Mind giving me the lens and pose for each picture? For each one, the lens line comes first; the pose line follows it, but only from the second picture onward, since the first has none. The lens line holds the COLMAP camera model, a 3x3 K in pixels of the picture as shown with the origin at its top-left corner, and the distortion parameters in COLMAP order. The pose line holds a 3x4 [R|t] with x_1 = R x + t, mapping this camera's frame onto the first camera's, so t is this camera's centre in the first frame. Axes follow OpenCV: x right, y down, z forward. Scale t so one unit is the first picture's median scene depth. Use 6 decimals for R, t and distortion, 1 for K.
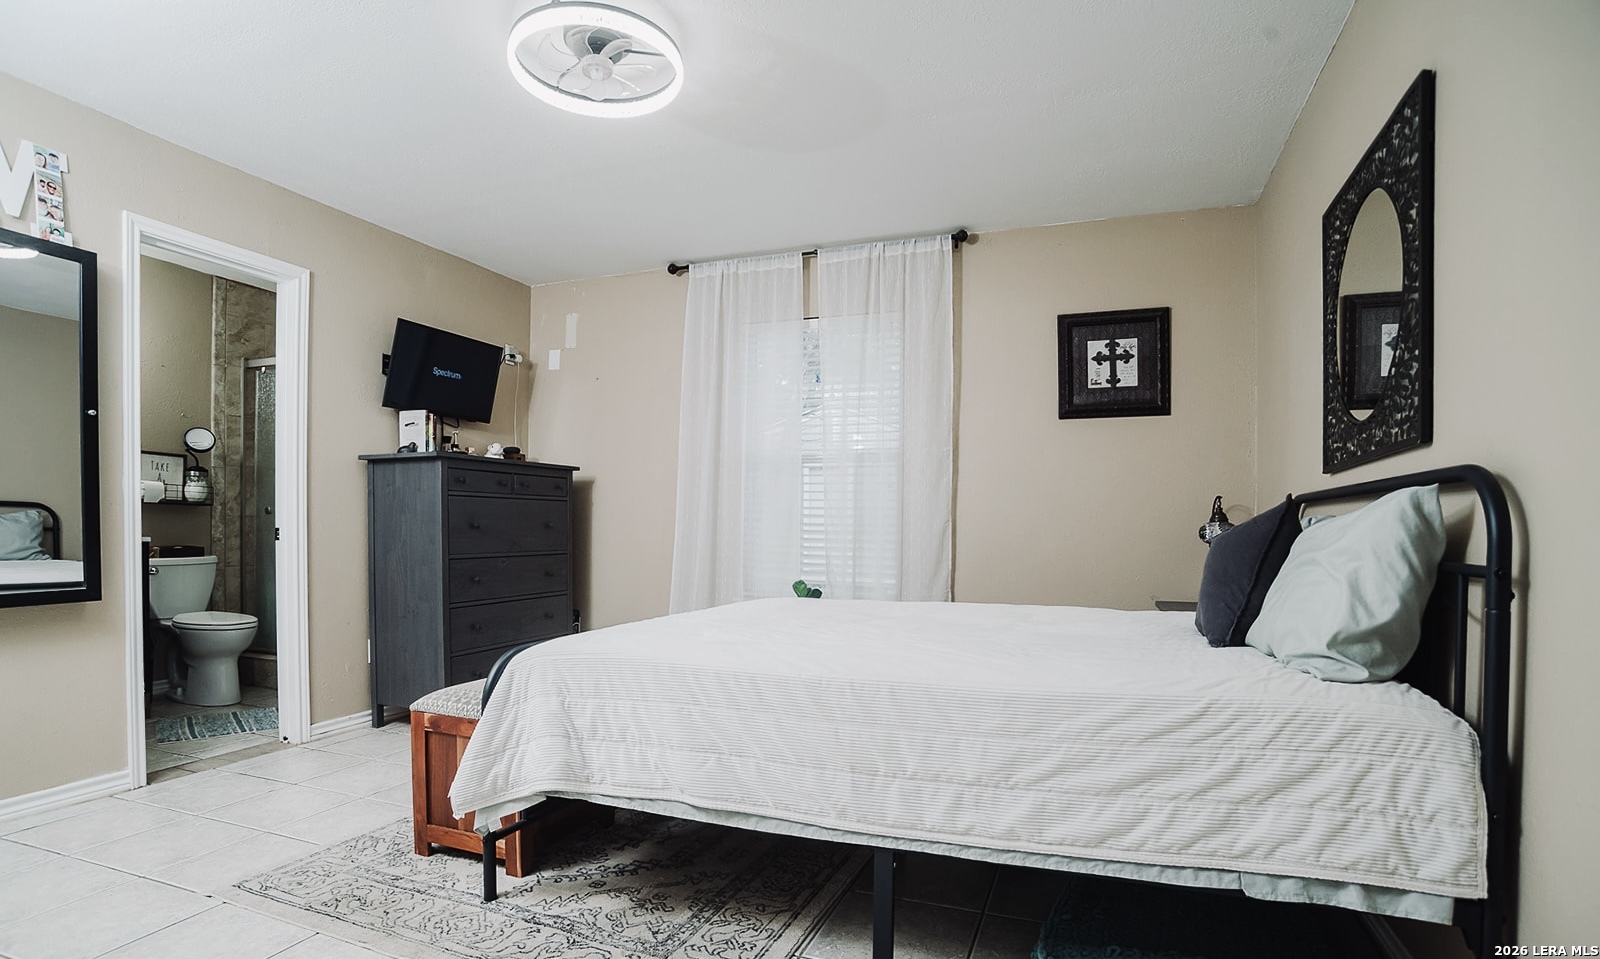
lens RADIAL K [[821.6, 0, 817.8], [0, 821.6, 527.0], [0, 0, 1]] dist [-0.041565, 0.000821]
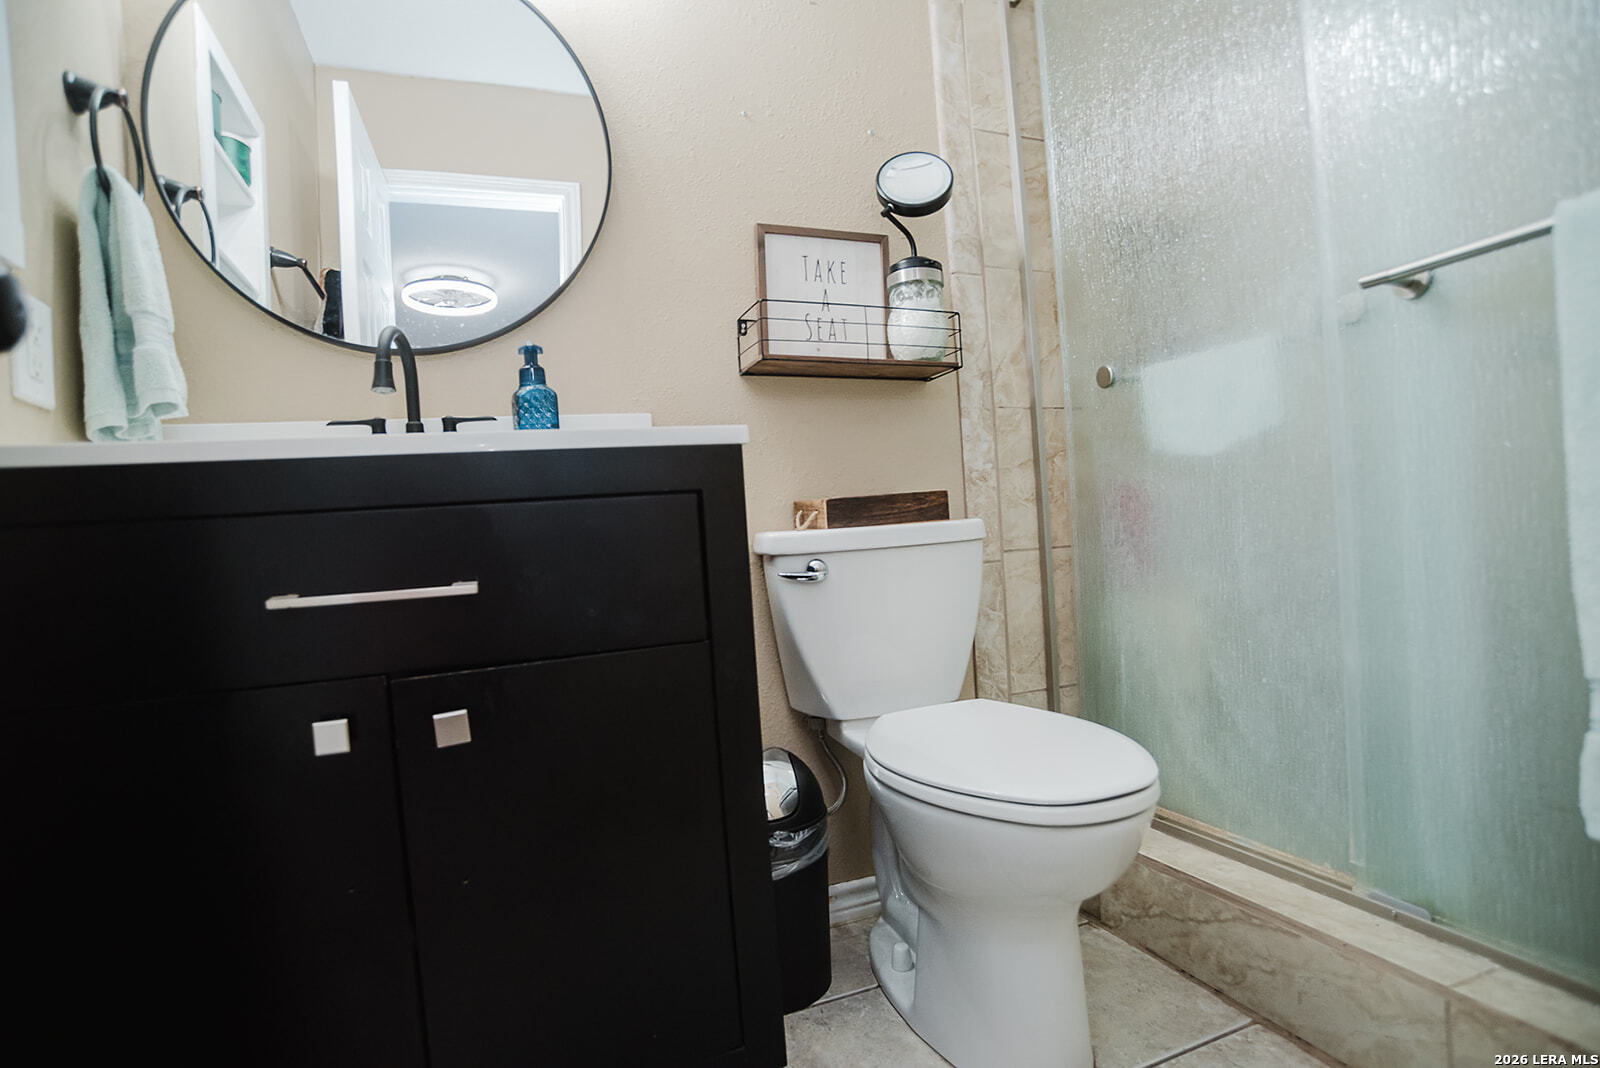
lens RADIAL K [[807.5, 0, 801.3], [0, 807.5, 537.6], [0, 0, 1]] dist [-0.073026, 0.023285]
pose [[0.664843, -0.041757, -0.745815, -0.523901], [0.061870, 0.998084, -0.000729, 0.037122], [0.744416, -0.045659, 0.666153, 0.687450]]
